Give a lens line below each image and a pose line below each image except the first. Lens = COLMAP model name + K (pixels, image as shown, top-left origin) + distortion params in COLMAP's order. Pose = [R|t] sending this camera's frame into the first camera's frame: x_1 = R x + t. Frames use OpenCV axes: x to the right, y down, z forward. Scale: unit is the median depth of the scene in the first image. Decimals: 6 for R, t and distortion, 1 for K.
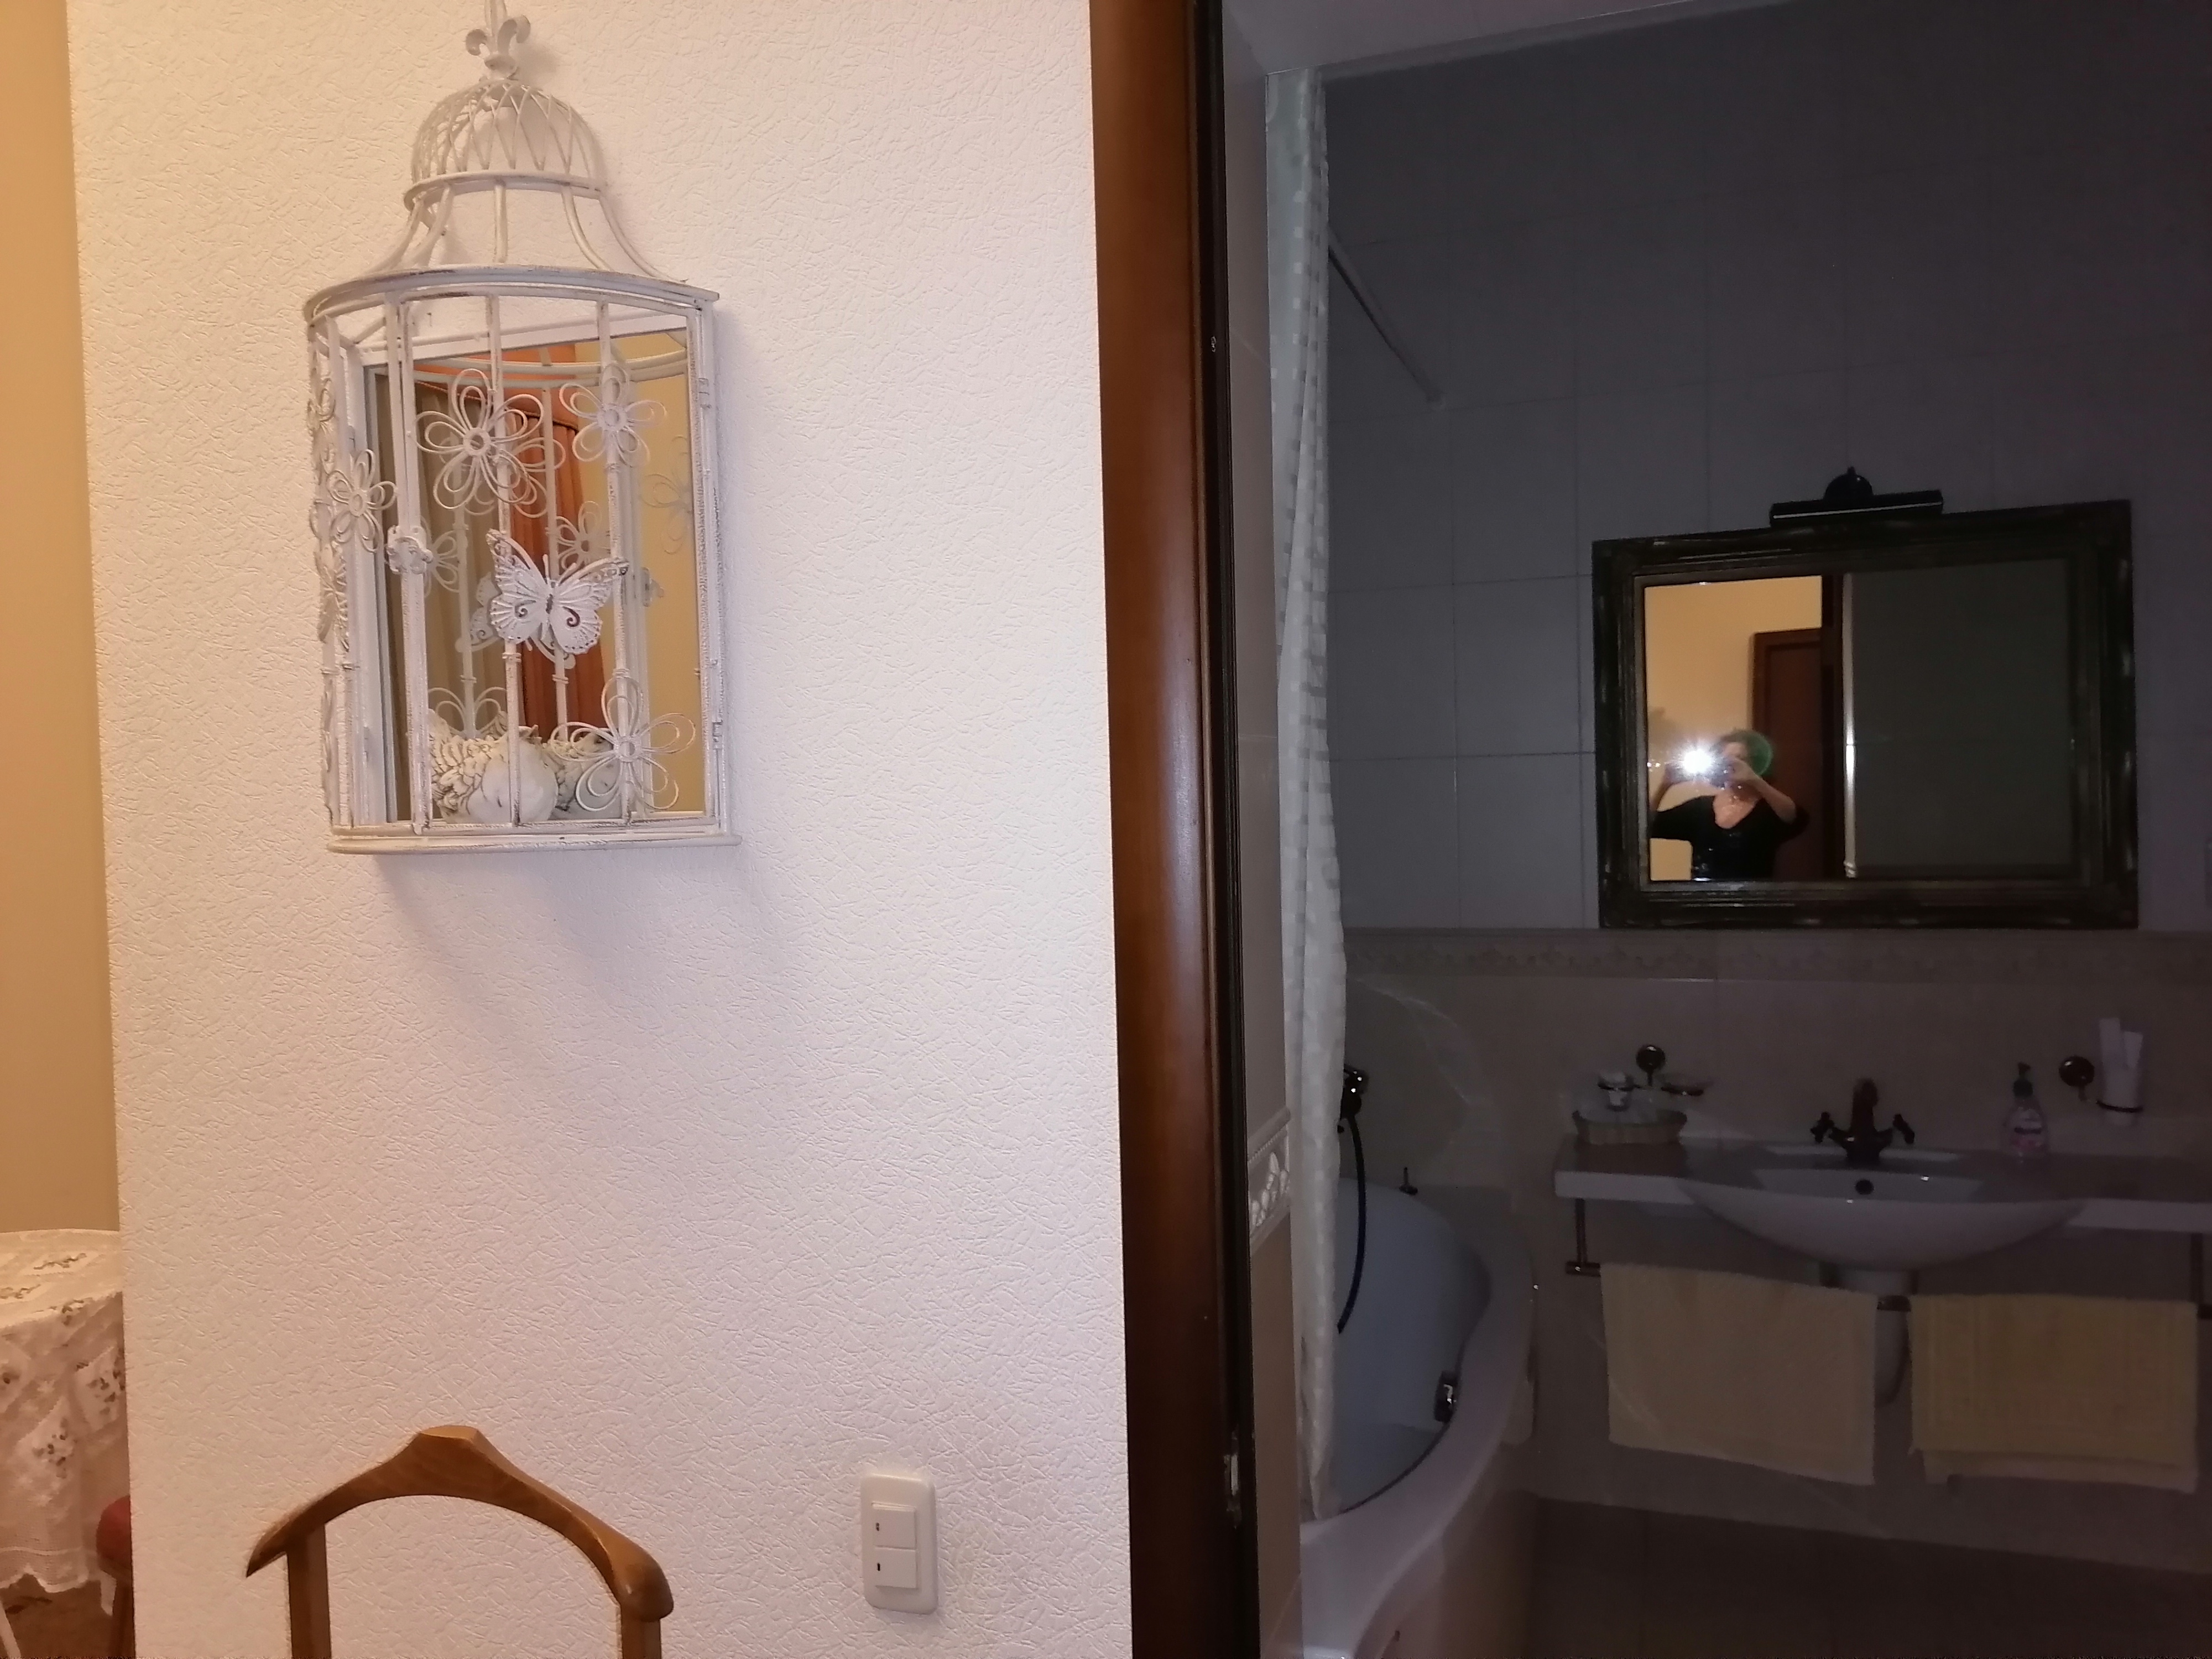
lens RADIAL K [[1660.0, 0, 1100.0], [0, 1660.0, 830.3], [0, 0, 1]] dist [0.092926, -0.128562]
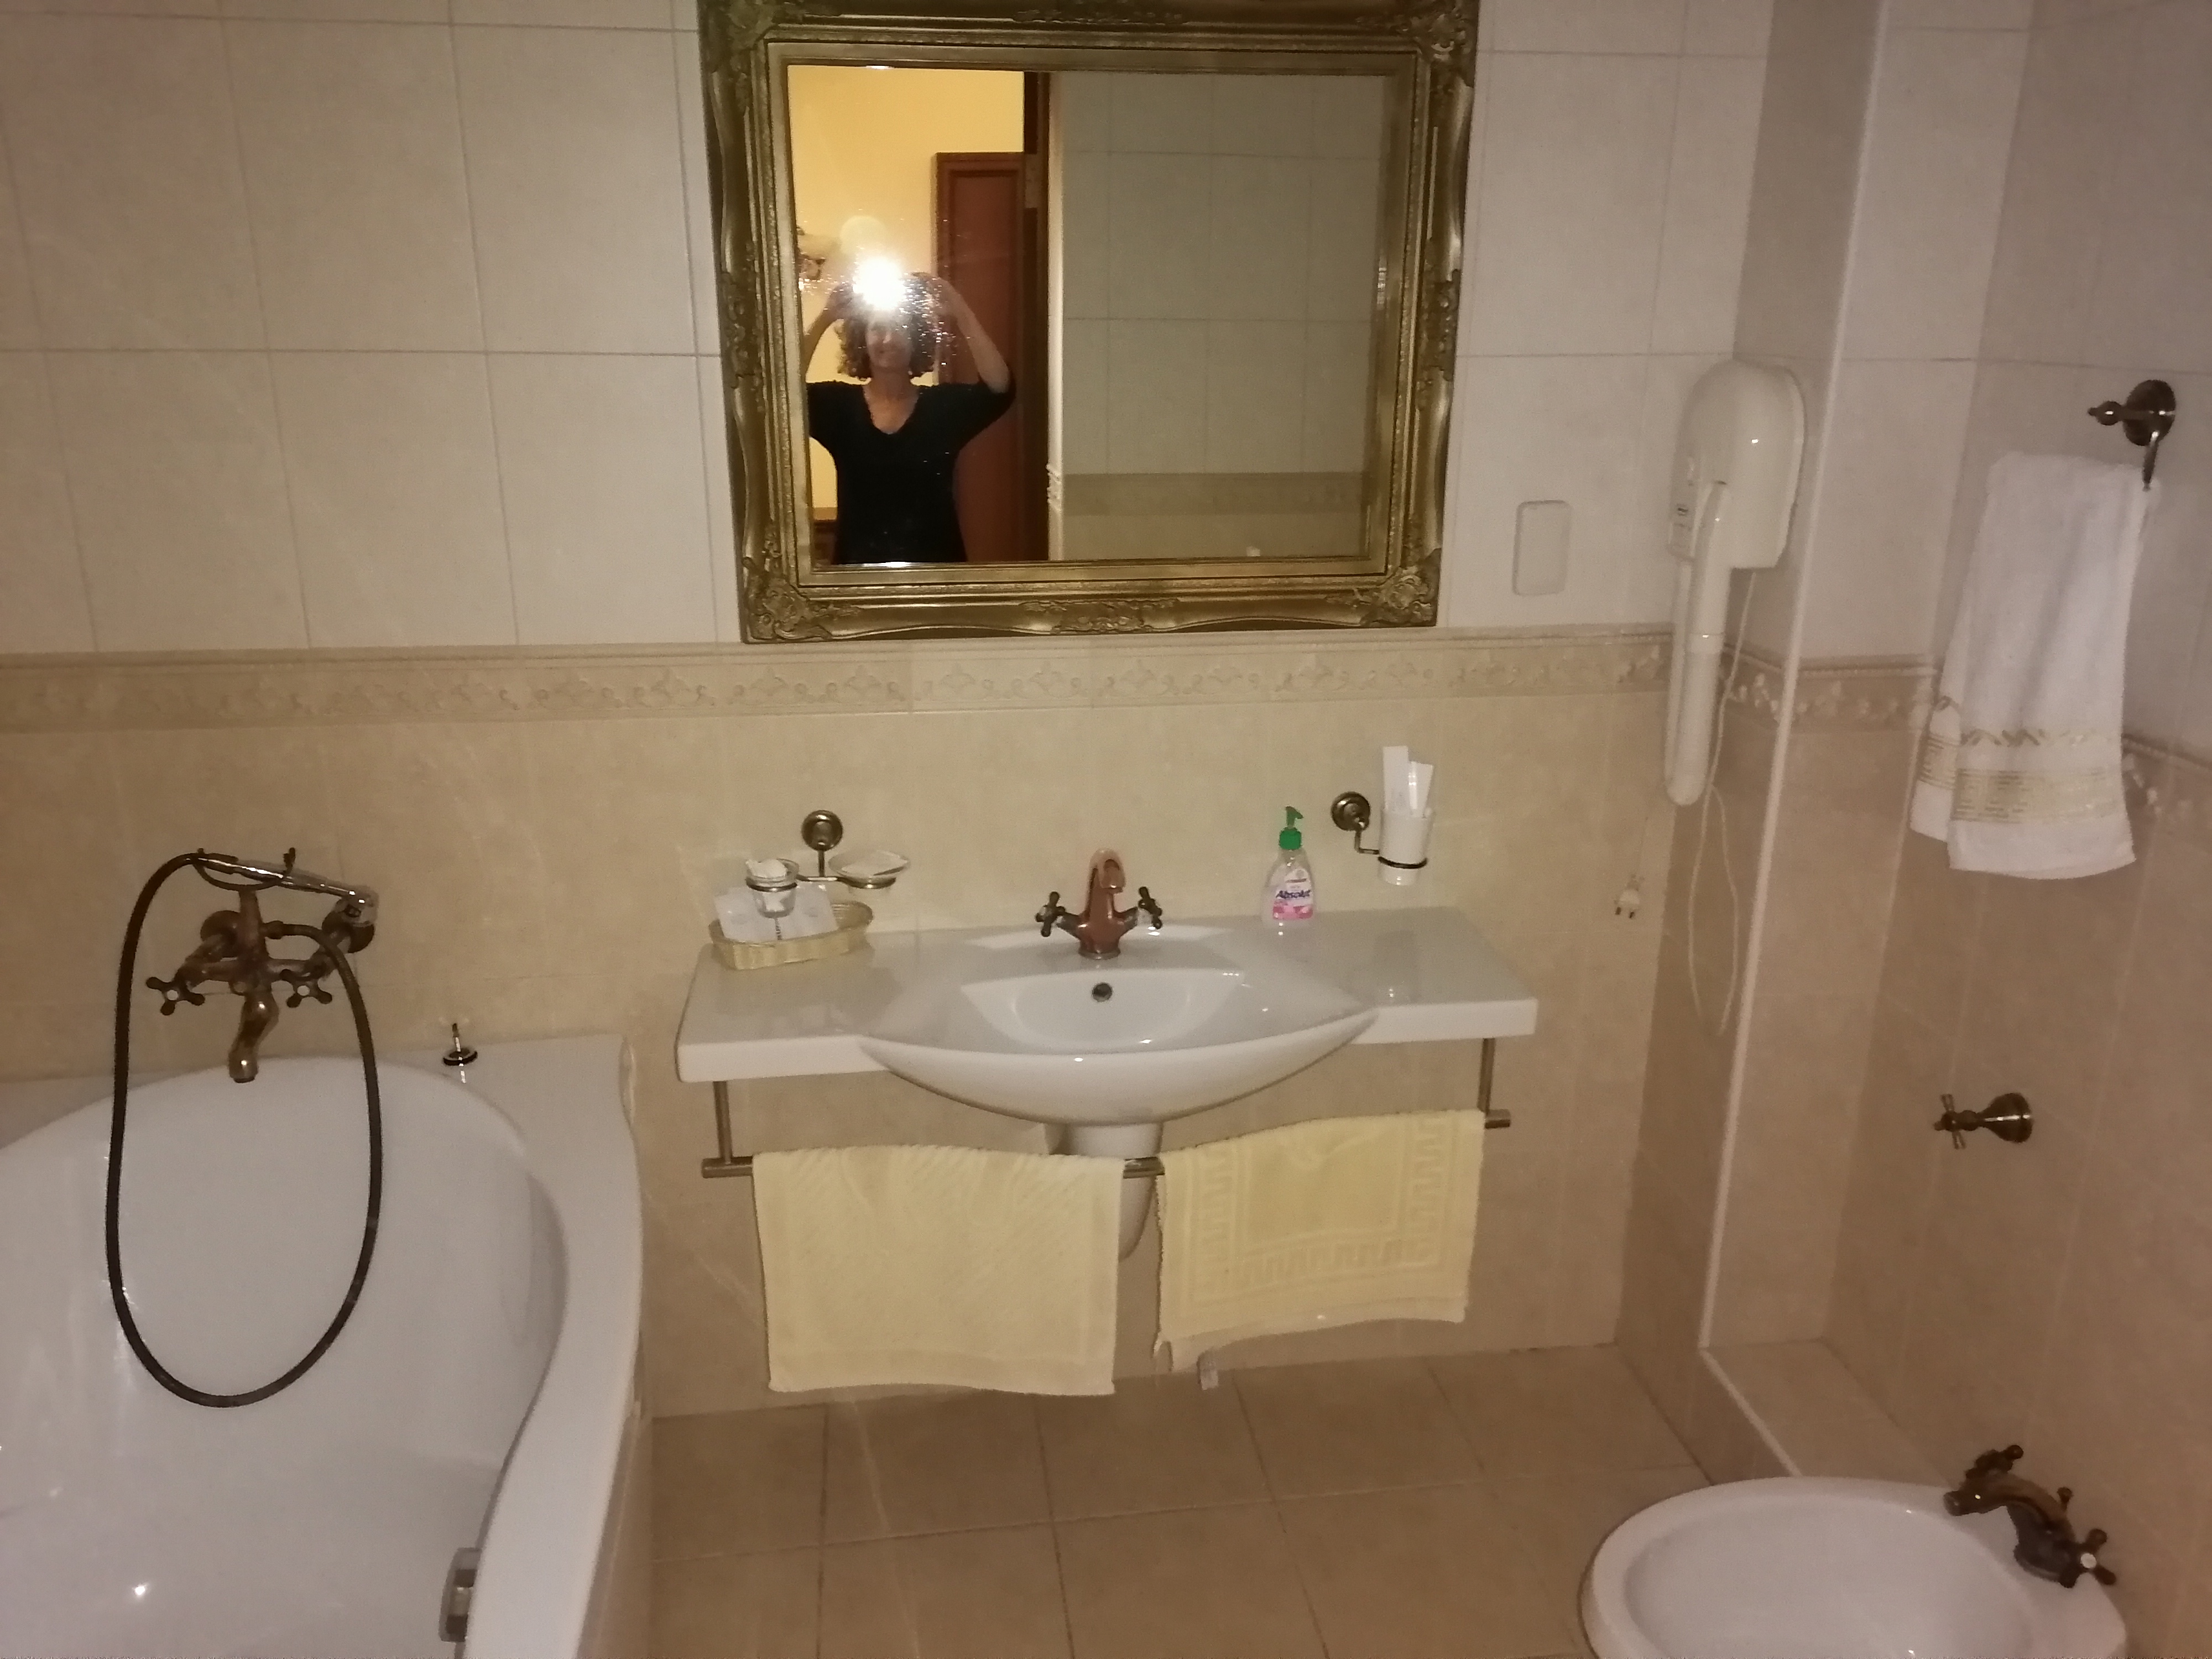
lens RADIAL K [[1660.0, 0, 1100.0], [0, 1660.0, 830.3], [0, 0, 1]] dist [0.092926, -0.128562]
pose [[0.893193, -0.104863, 0.437275, 0.142903], [-0.018772, 0.962886, 0.269253, -0.050240], [-0.449281, -0.248704, 0.858075, 0.395023]]
